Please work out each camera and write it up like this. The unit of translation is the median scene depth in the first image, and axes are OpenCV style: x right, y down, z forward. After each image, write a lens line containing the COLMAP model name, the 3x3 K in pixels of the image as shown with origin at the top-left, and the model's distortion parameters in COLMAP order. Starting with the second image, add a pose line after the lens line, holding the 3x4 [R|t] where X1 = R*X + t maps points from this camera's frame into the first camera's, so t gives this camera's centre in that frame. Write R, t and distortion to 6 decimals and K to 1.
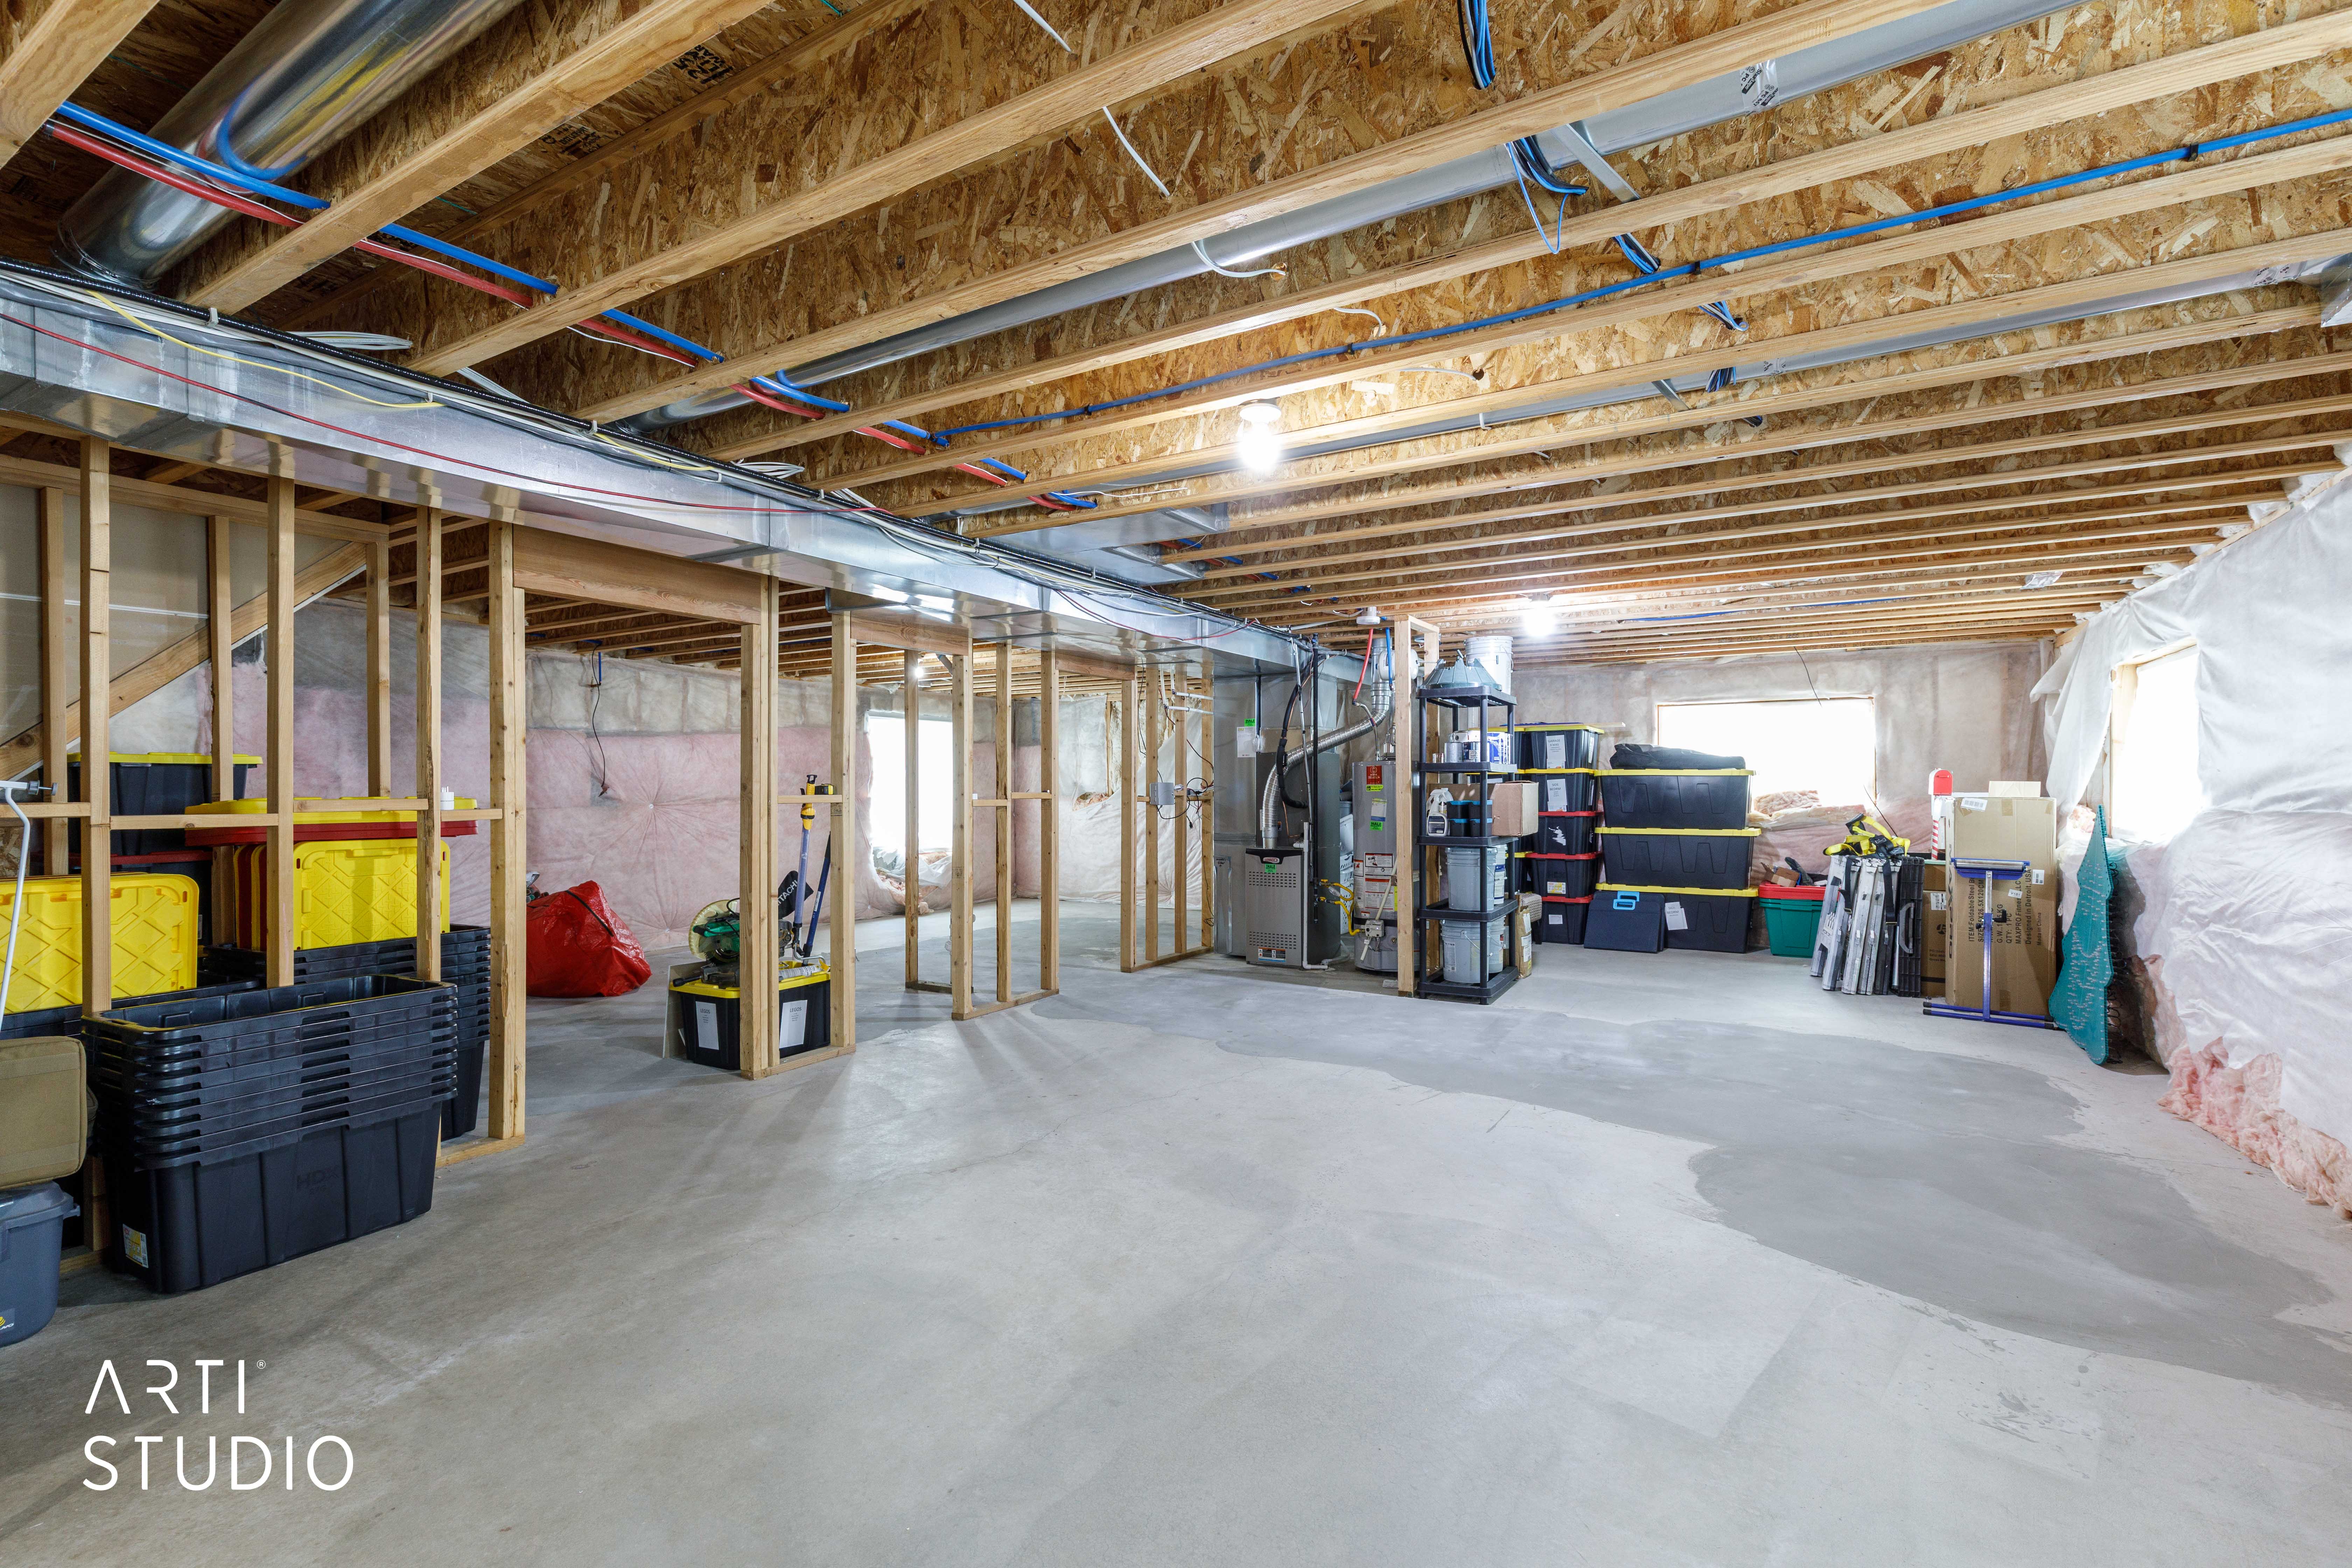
lens RADIAL K [[1062.3, 0, 1177.6], [0, 1062.3, 766.4], [0, 0, 1]] dist [0.003789, 0.000649]
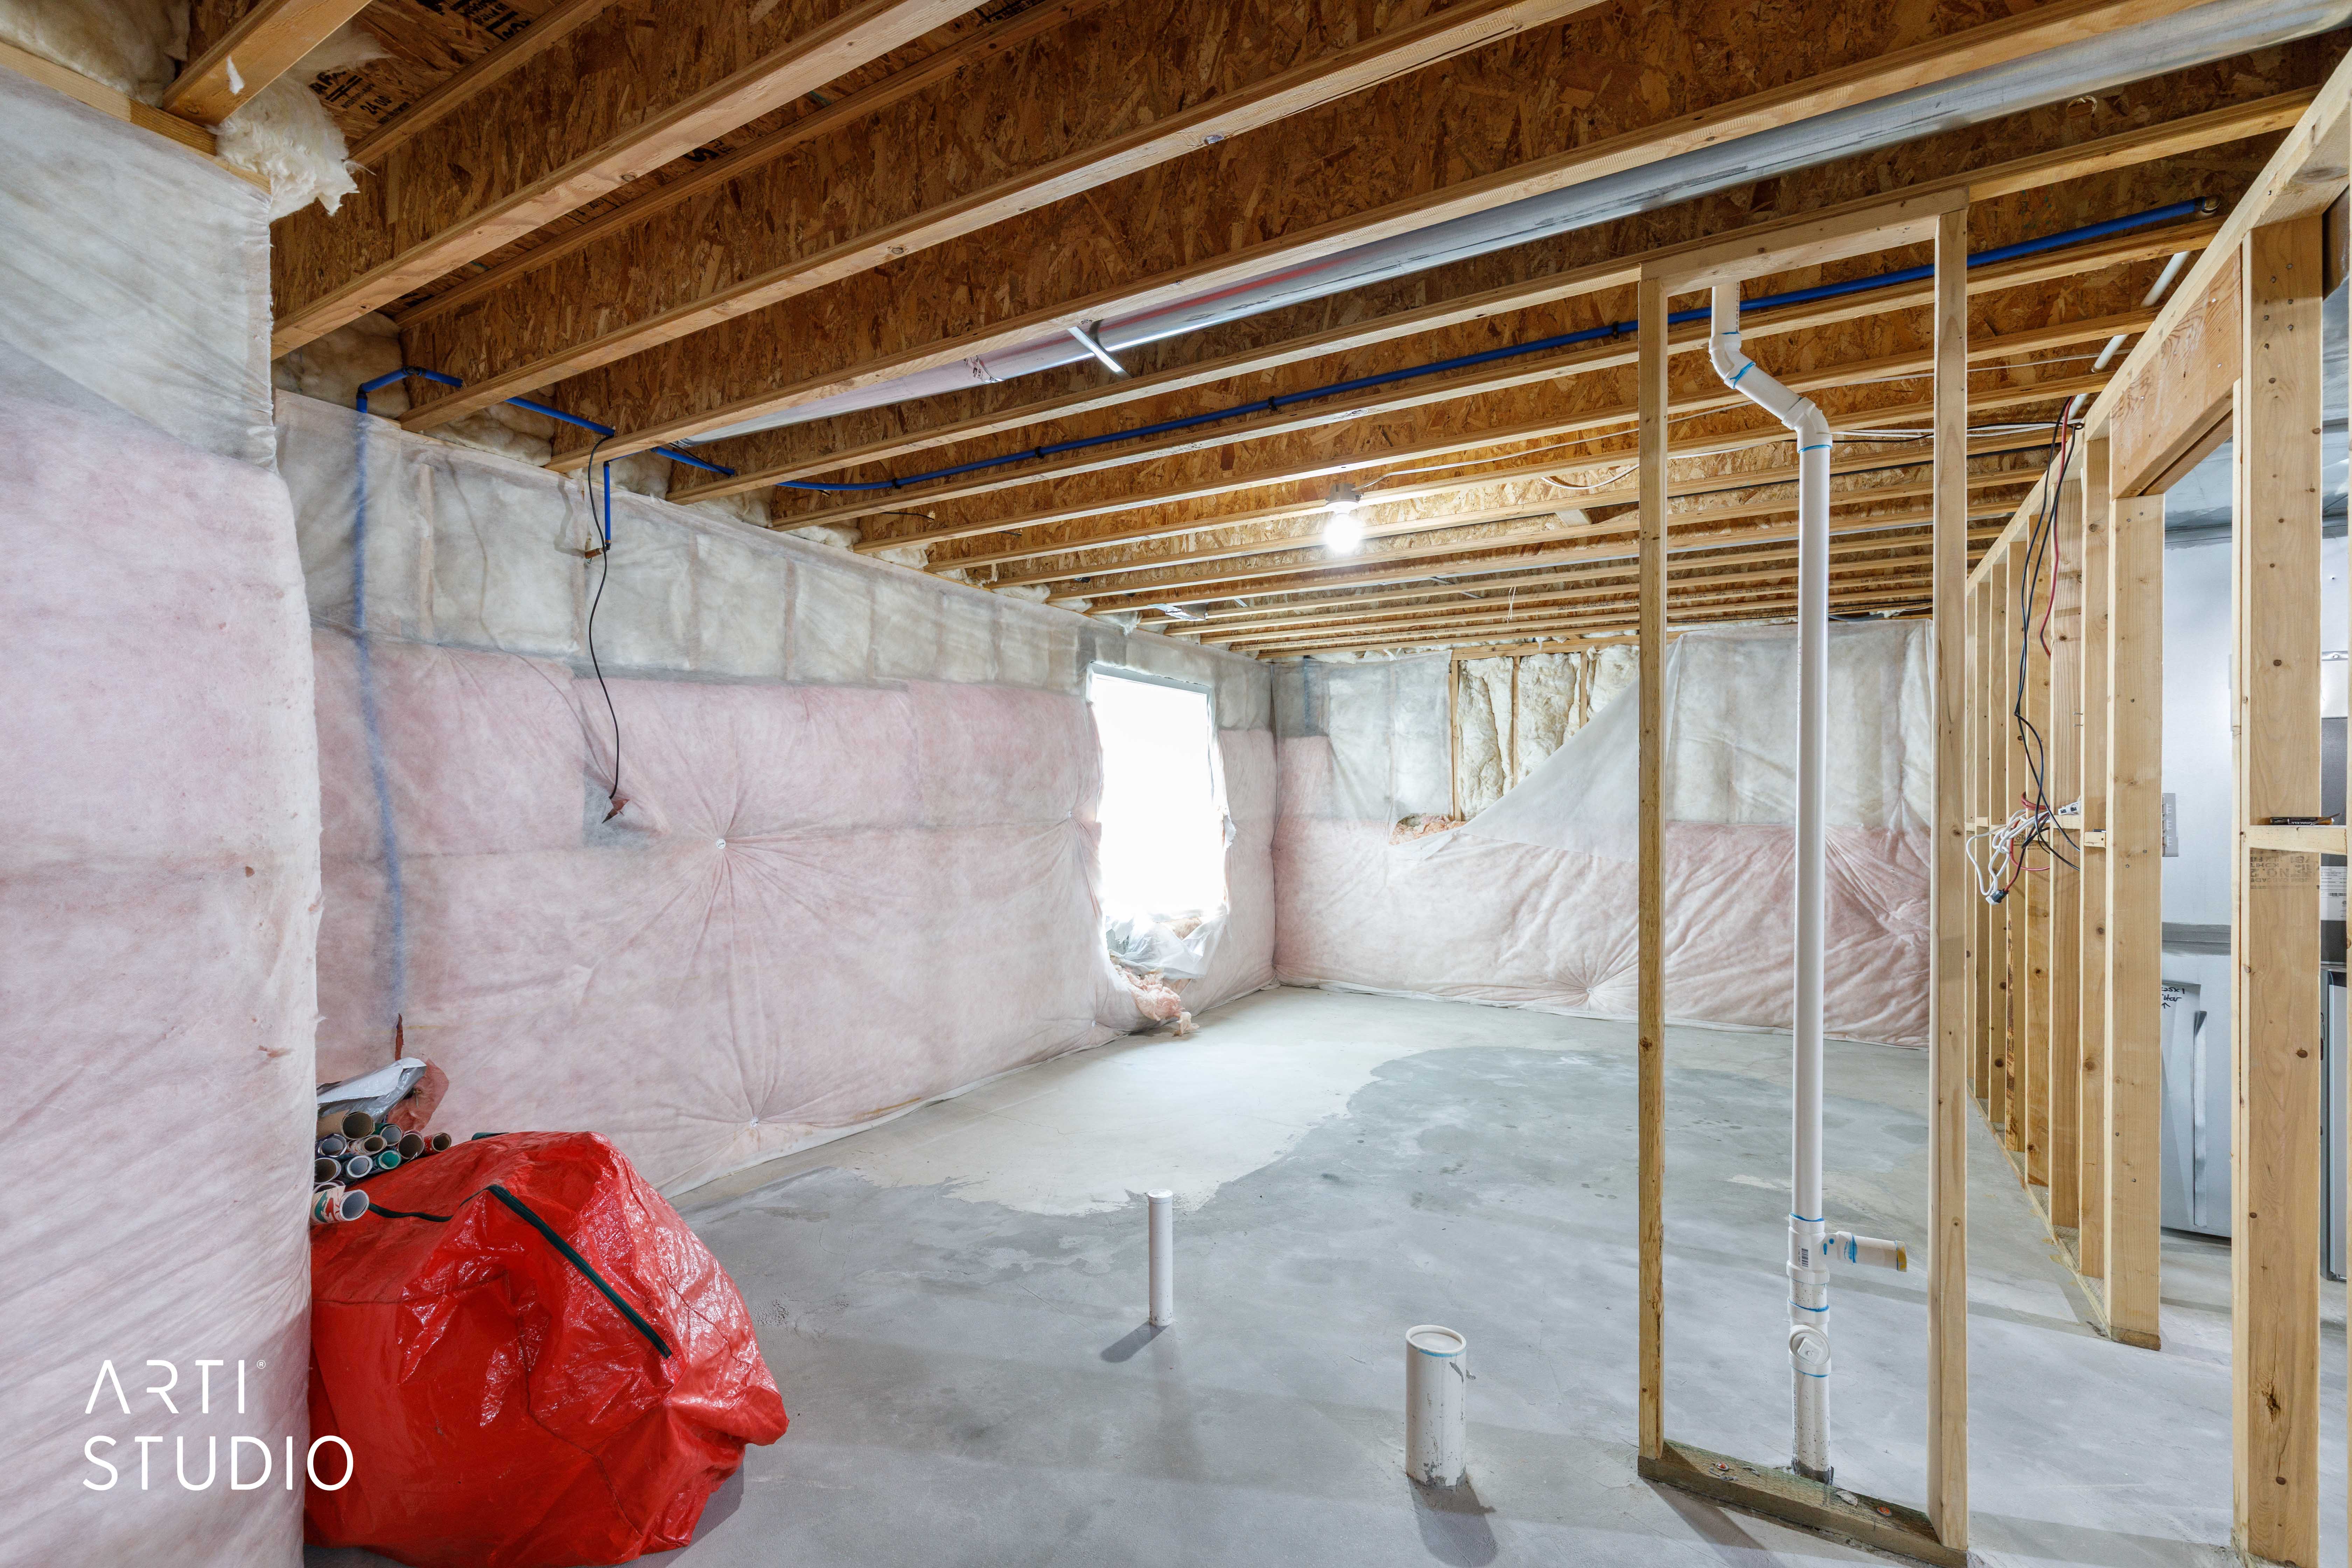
lens RADIAL K [[1071.7, 0, 1176.0], [0, 1071.7, 784.0], [0, 0, 1]] dist [0.002451, 0.000334]
pose [[0.999994, 0.002867, 0.002183, -0.397133], [-0.002864, 0.999995, -0.001096, 0.016195], [-0.002186, 0.001089, 0.999997, 0.717434]]
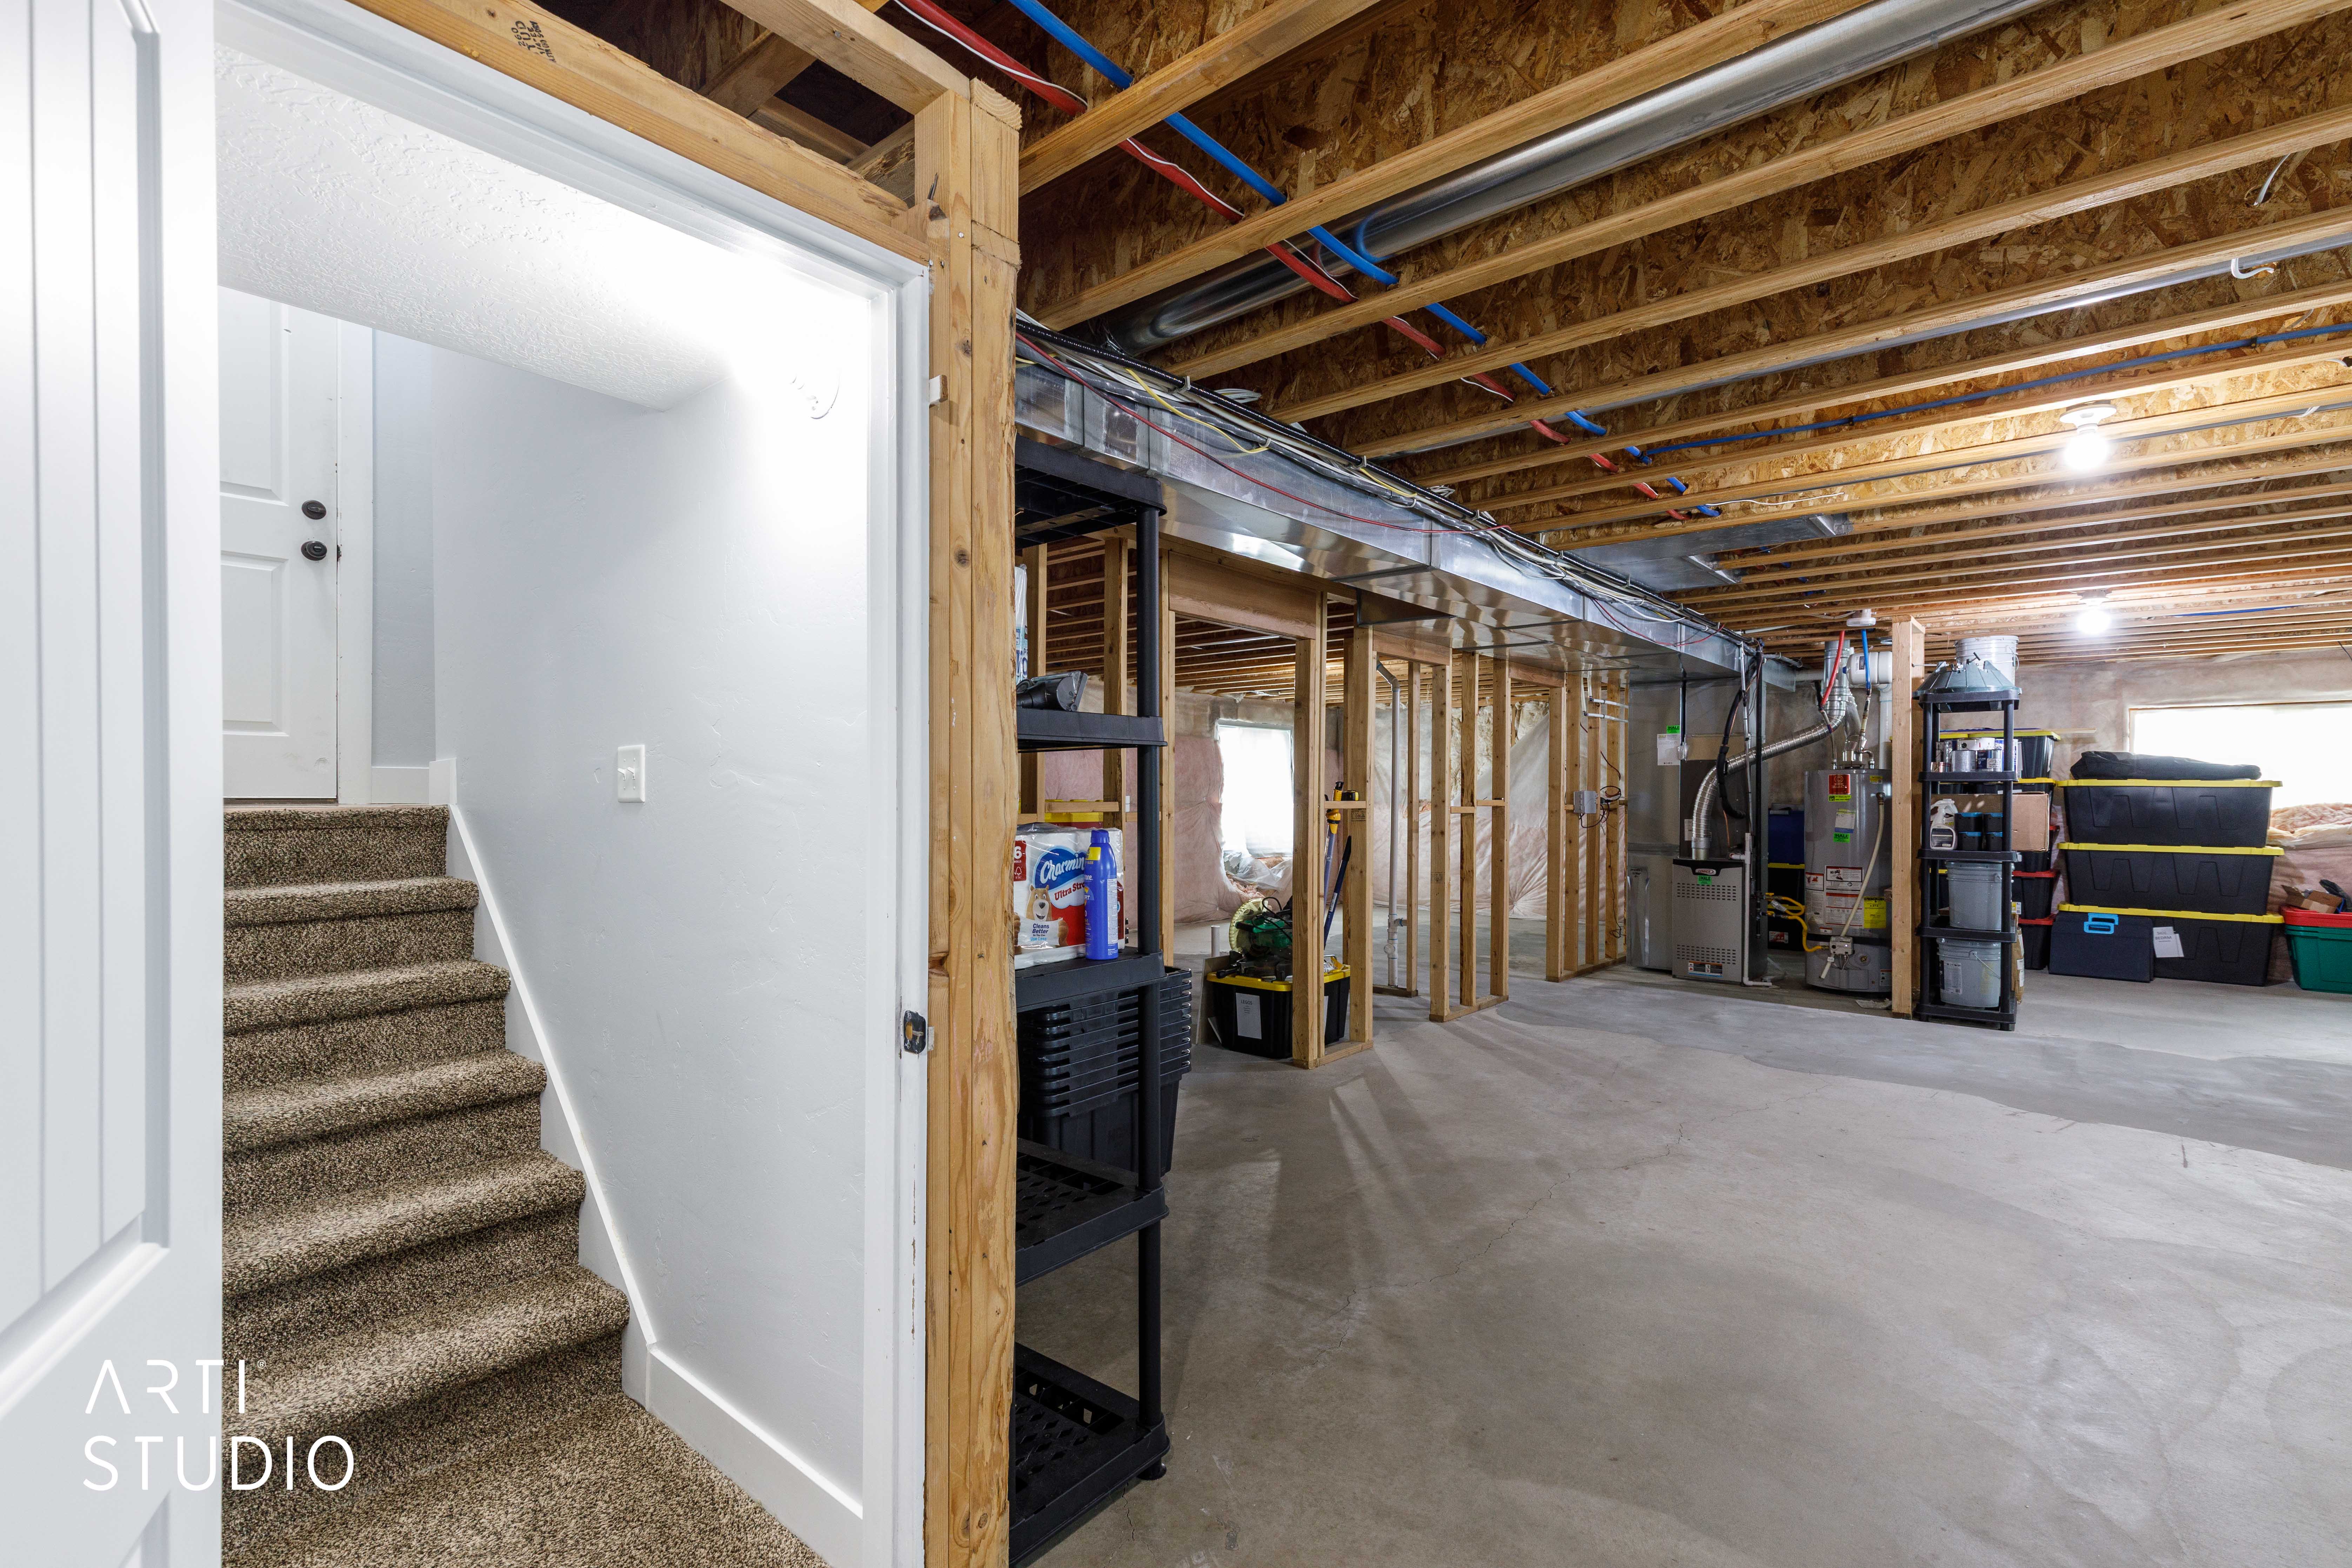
lens RADIAL K [[1063.7, 0, 1173.1], [0, 1063.7, 775.6], [0, 0, 1]] dist [0.000974, -0.000577]
pose [[0.983665, 0.004012, -0.179962, -0.234295], [-0.003607, 0.999990, 0.002577, 0.000069], [0.179970, -0.001886, 0.983670, -0.046173]]
